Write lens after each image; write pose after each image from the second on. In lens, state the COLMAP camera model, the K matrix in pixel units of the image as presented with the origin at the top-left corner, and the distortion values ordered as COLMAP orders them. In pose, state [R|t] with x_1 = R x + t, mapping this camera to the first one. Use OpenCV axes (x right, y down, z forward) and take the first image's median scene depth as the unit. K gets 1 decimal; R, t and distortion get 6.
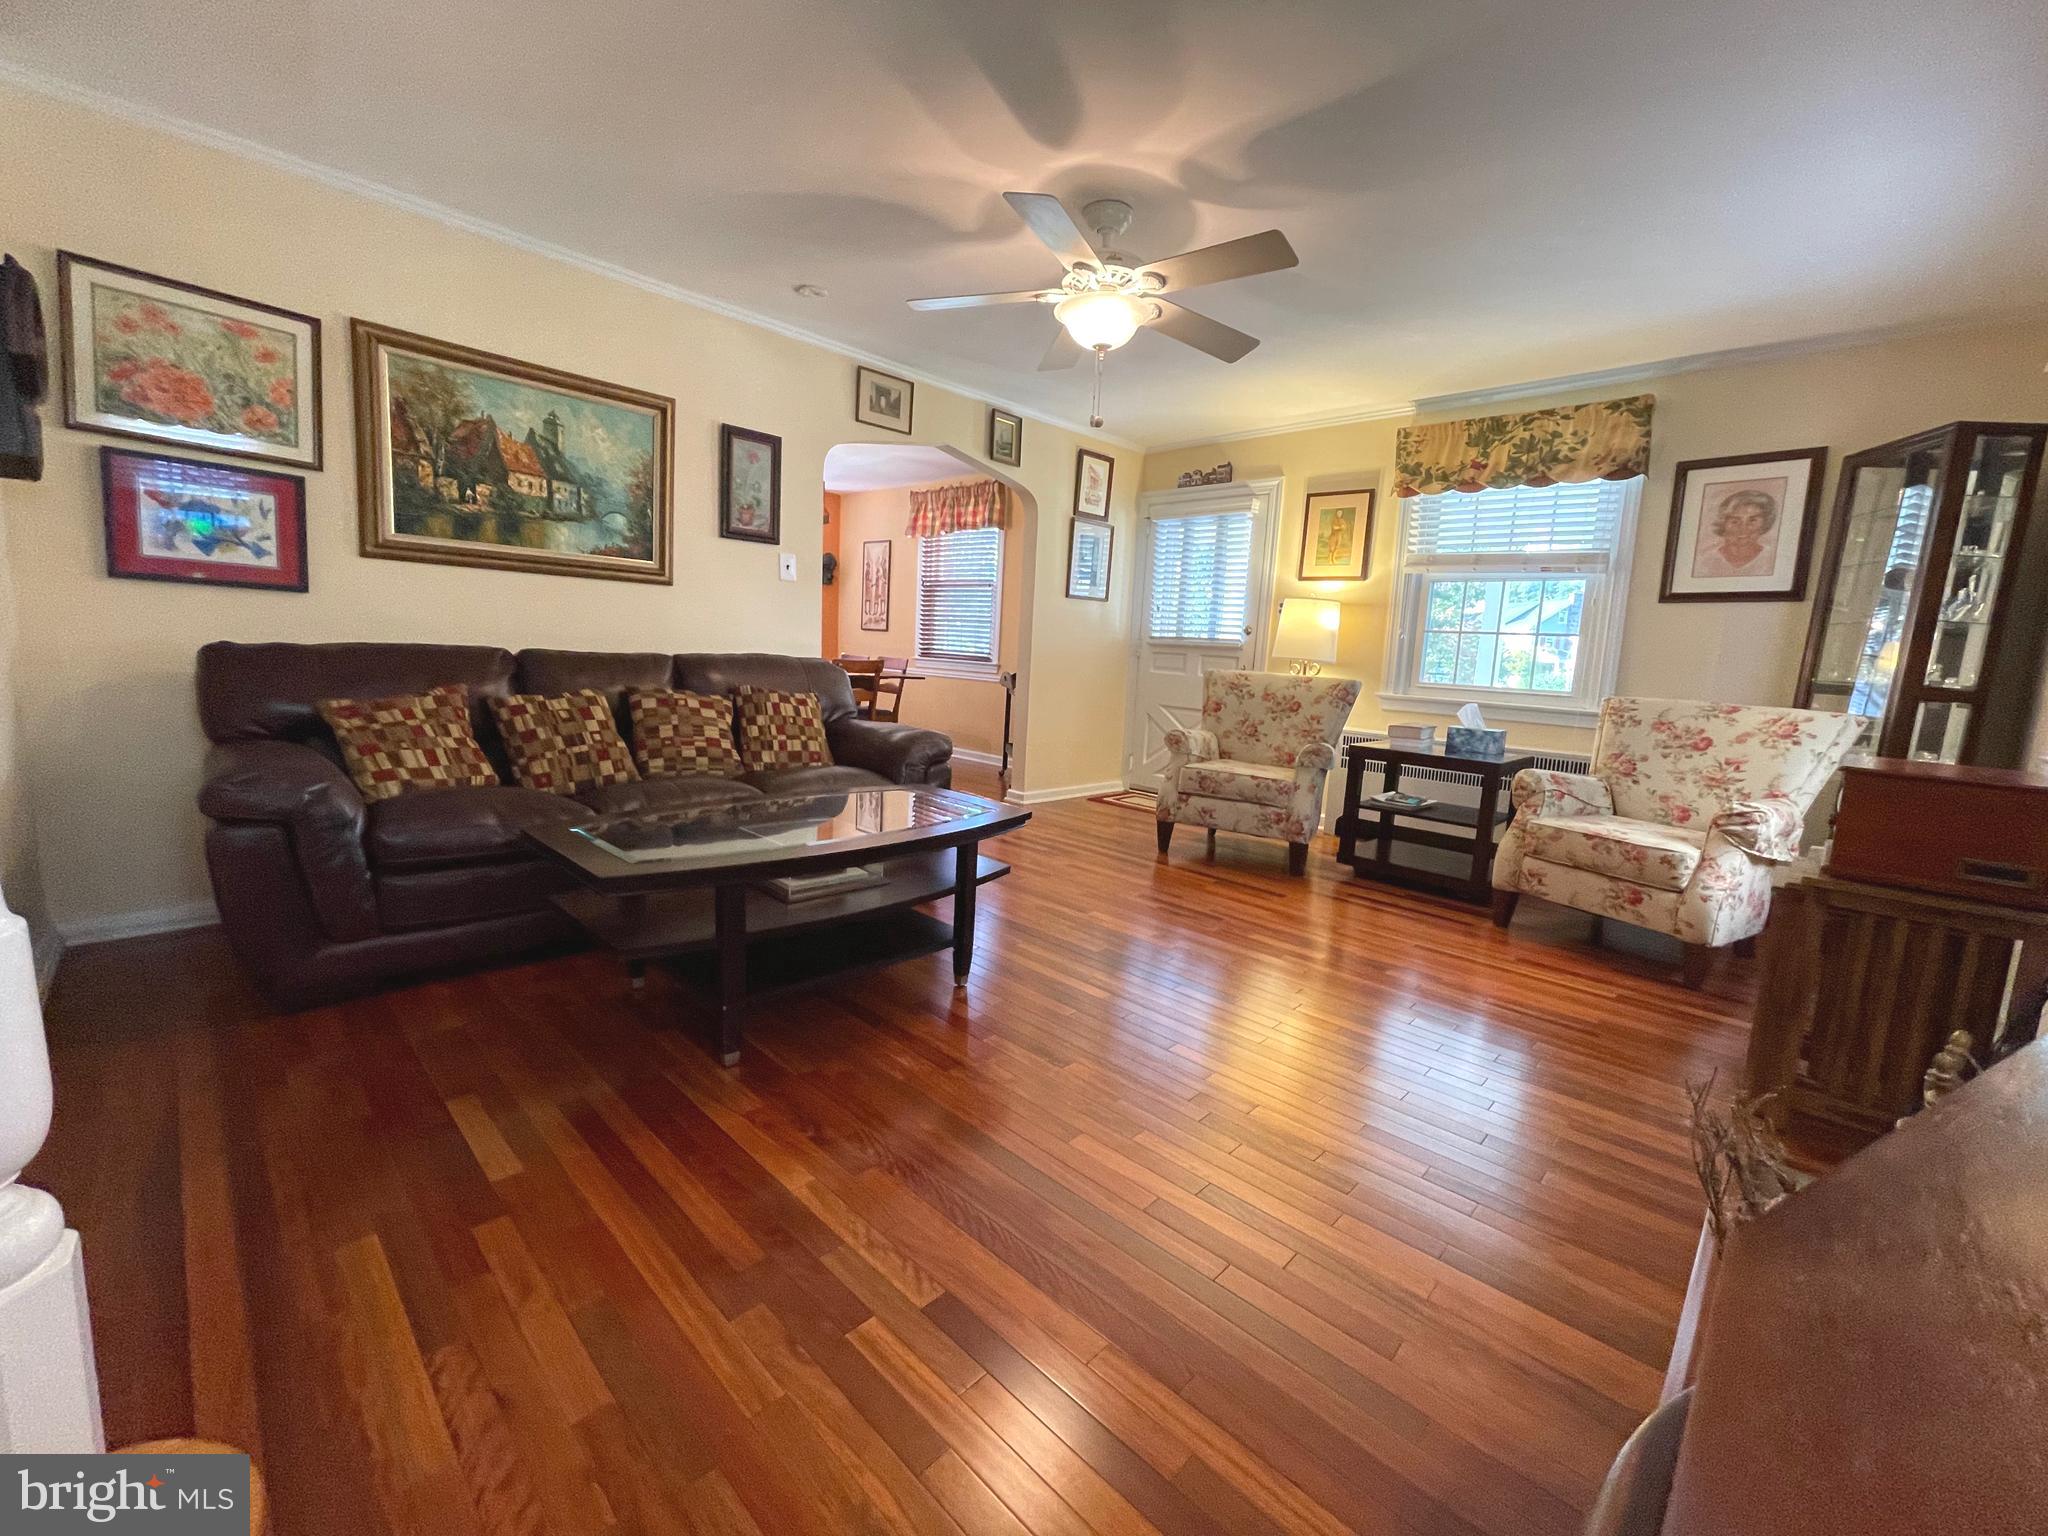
lens RADIAL K [[831.2, 0, 1027.3], [0, 831.2, 763.1], [0, 0, 1]] dist [-0.000083, -0.000433]
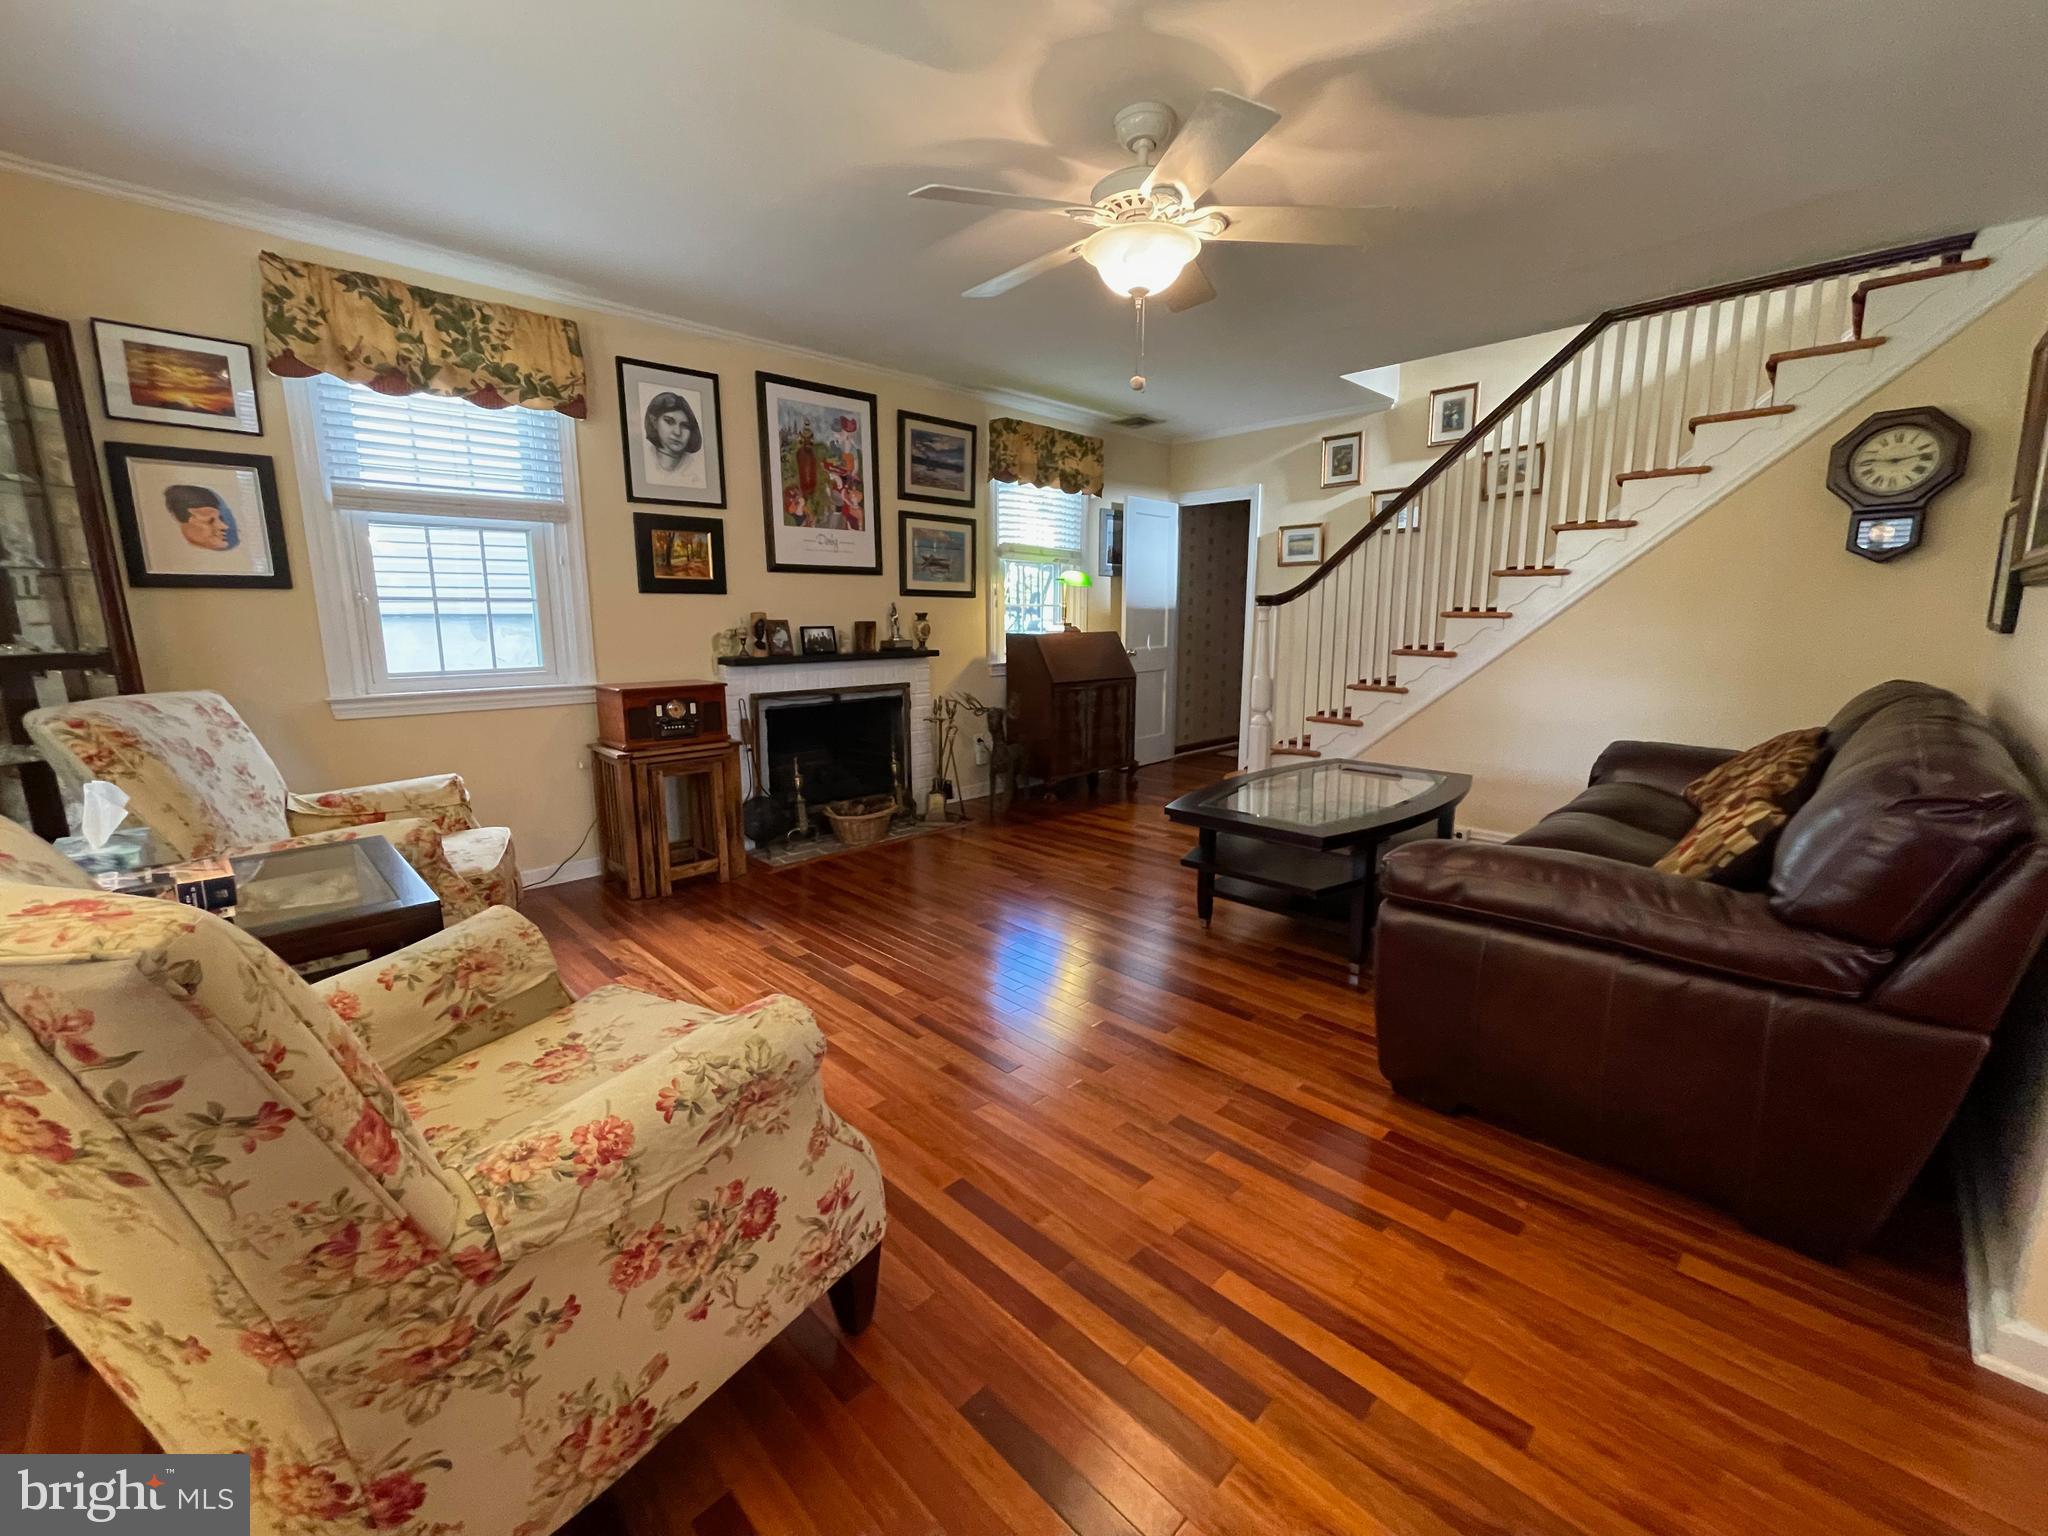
lens RADIAL K [[831.2, 0, 1022.1], [0, 831.2, 749.5], [0, 0, 1]] dist [-0.000083, -0.000433]
pose [[-0.998681, -0.050763, 0.007700, 0.149097], [-0.046060, 0.952043, 0.302479, -0.262717], [-0.022685, 0.301725, -0.953125, 1.629296]]
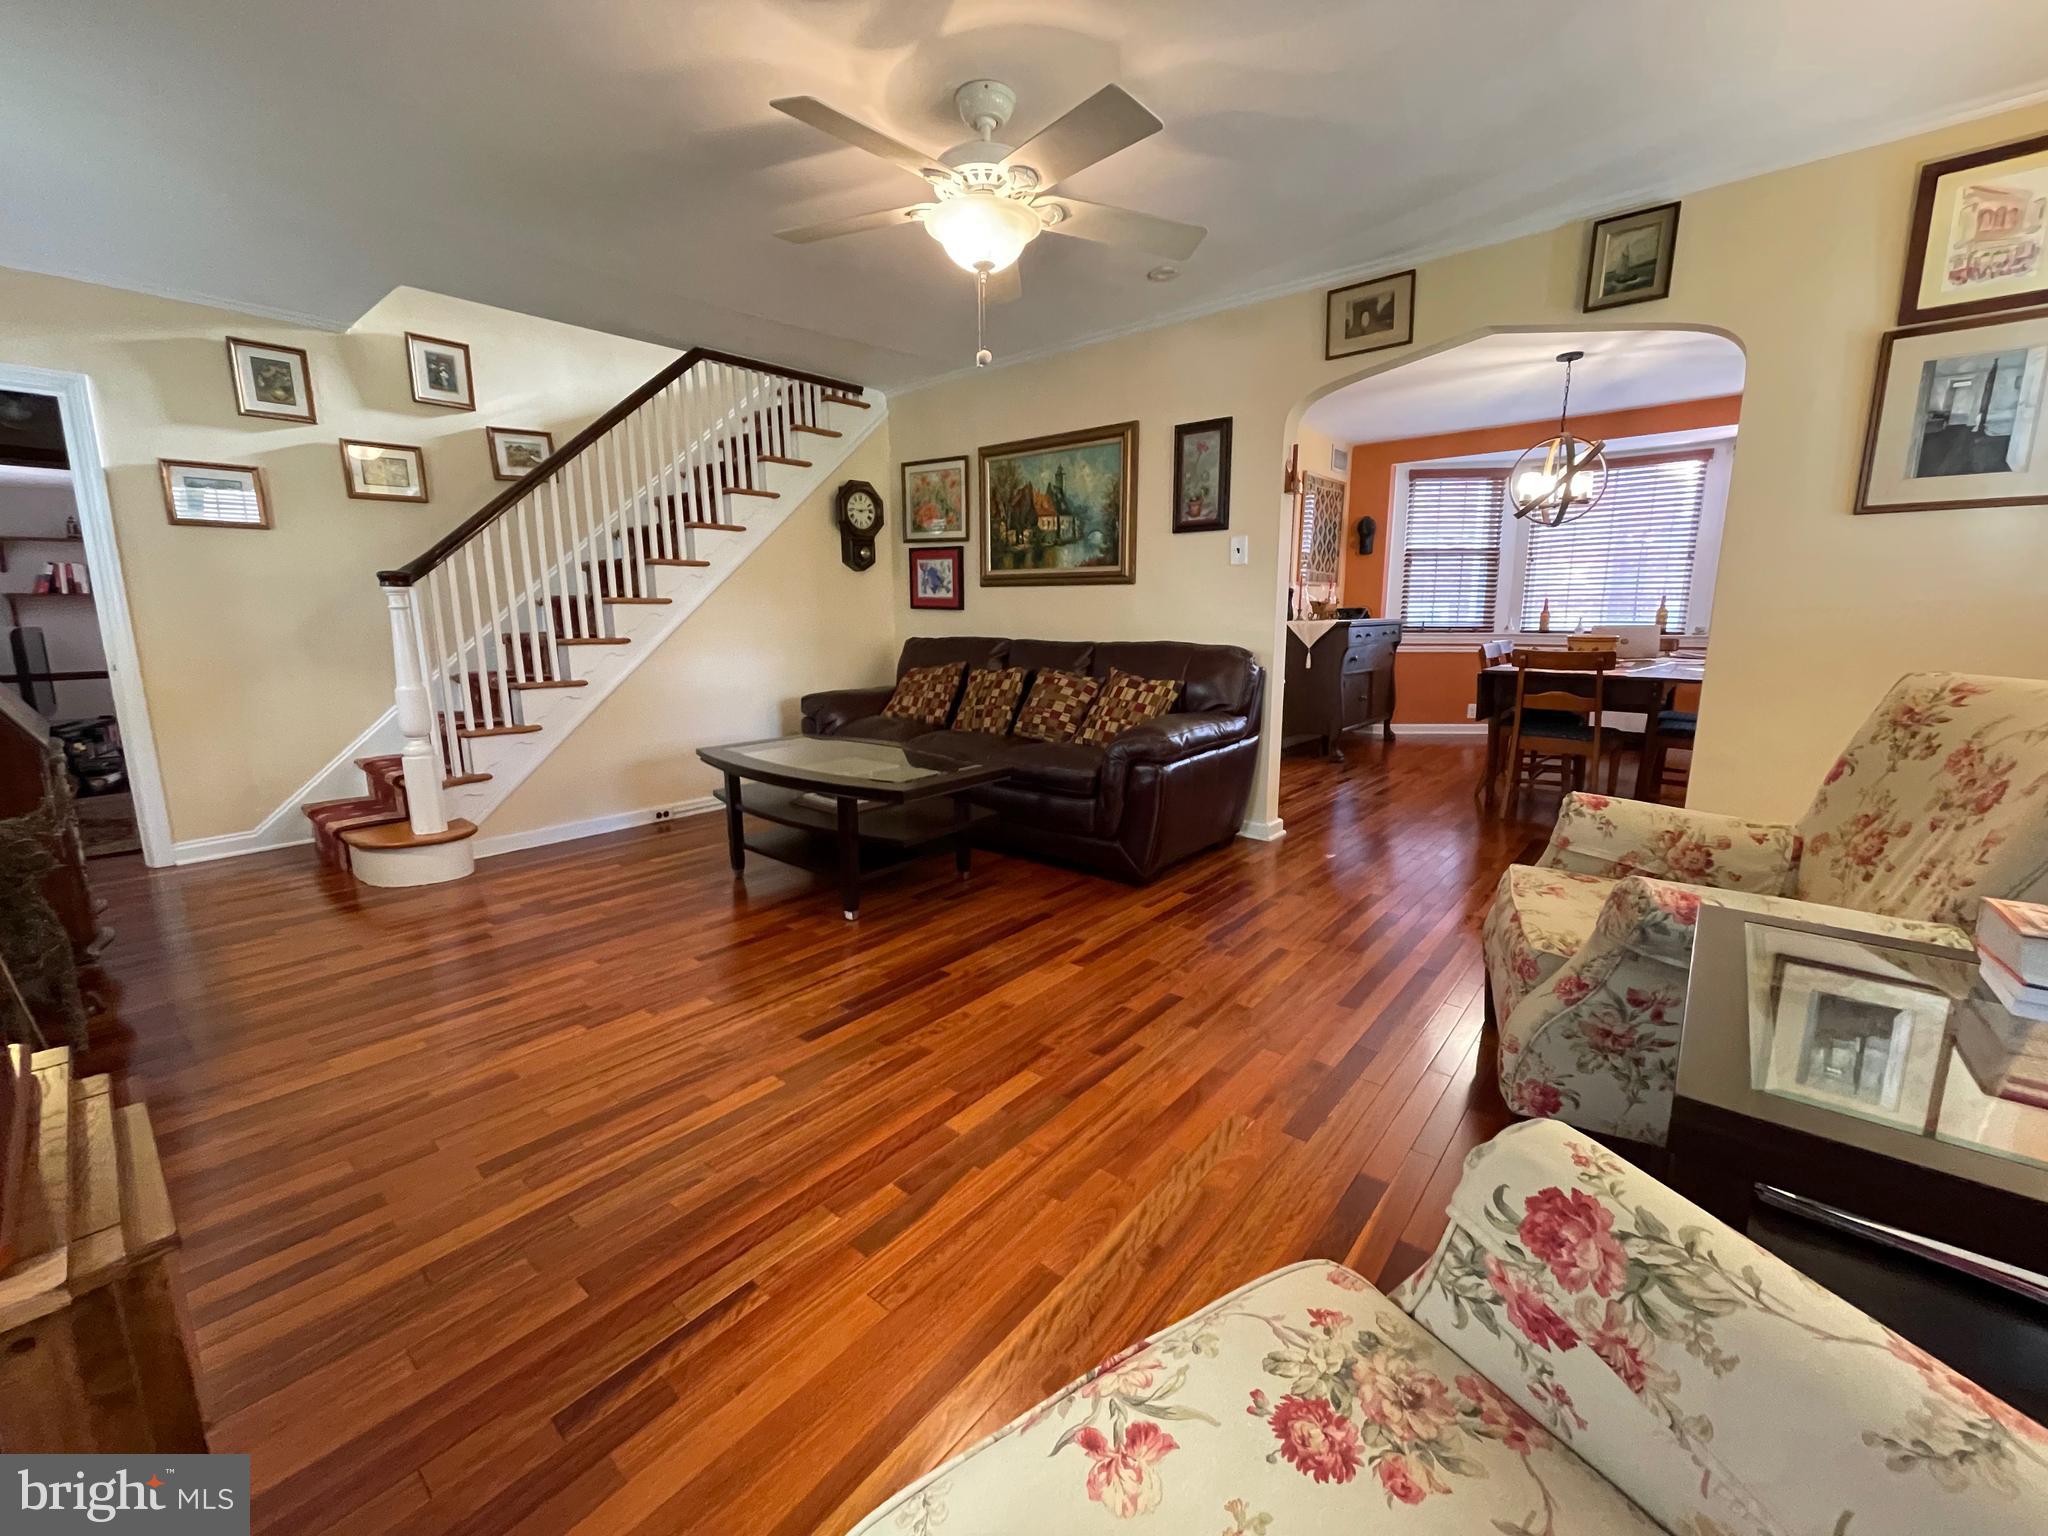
lens RADIAL K [[831.2, 0, 1014.6], [0, 831.2, 759.7], [0, 0, 1]] dist [-0.000083, -0.000433]
pose [[0.066947, 0.124516, -0.989956, 0.825530], [-0.132880, 0.984457, 0.114838, -0.093054], [0.988869, 0.123857, 0.082452, 0.861857]]
